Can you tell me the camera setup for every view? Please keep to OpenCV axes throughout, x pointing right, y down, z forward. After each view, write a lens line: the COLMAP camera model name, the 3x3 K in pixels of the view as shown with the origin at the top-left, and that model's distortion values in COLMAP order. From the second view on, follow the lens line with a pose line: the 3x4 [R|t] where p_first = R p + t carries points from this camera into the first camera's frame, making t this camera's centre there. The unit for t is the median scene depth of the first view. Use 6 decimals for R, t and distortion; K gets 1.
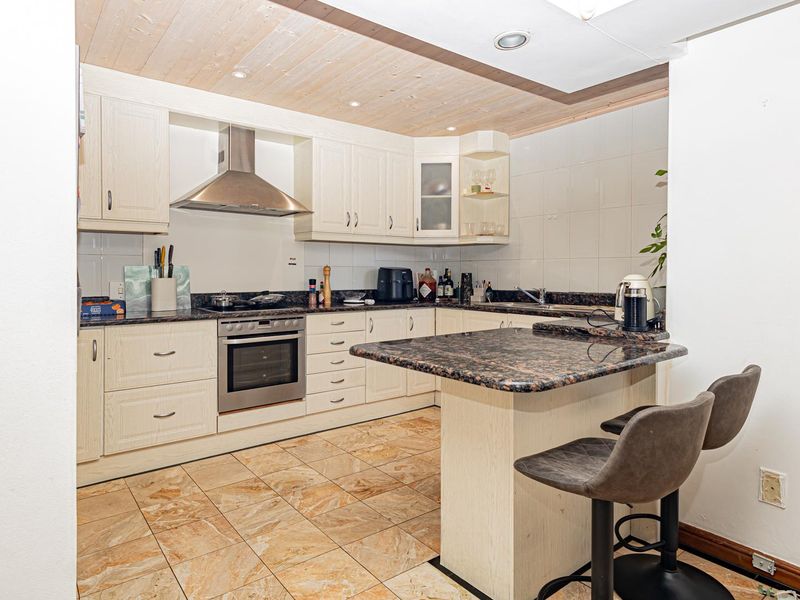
lens RADIAL K [[489.6, 0, 400.5], [0, 489.6, 298.5], [0, 0, 1]] dist [0.004429, 0.001377]
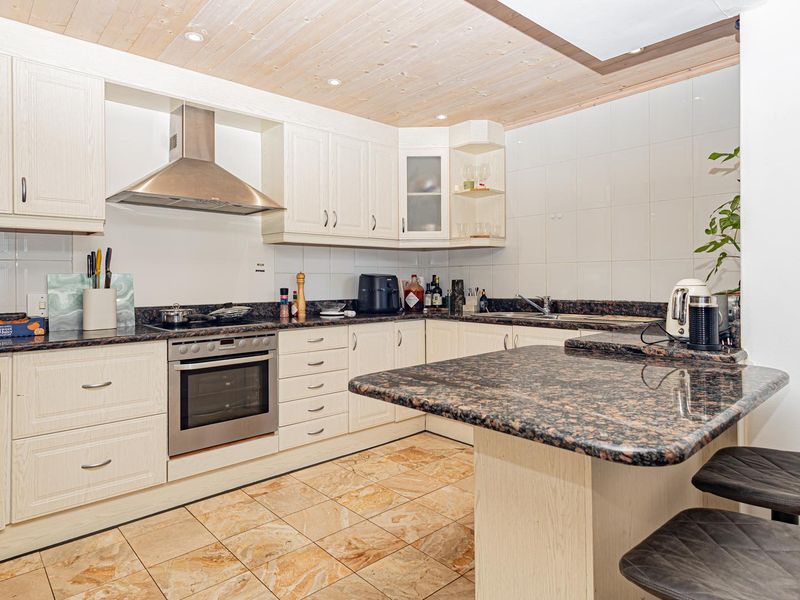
lens RADIAL K [[489.6, 0, 399.5], [0, 489.6, 294.0], [0, 0, 1]] dist [0.004429, 0.001377]
pose [[0.997394, -0.010613, 0.071357, -0.048695], [0.012406, 0.999617, -0.024734, -0.007022], [-0.071067, 0.025555, 0.997144, 0.163201]]
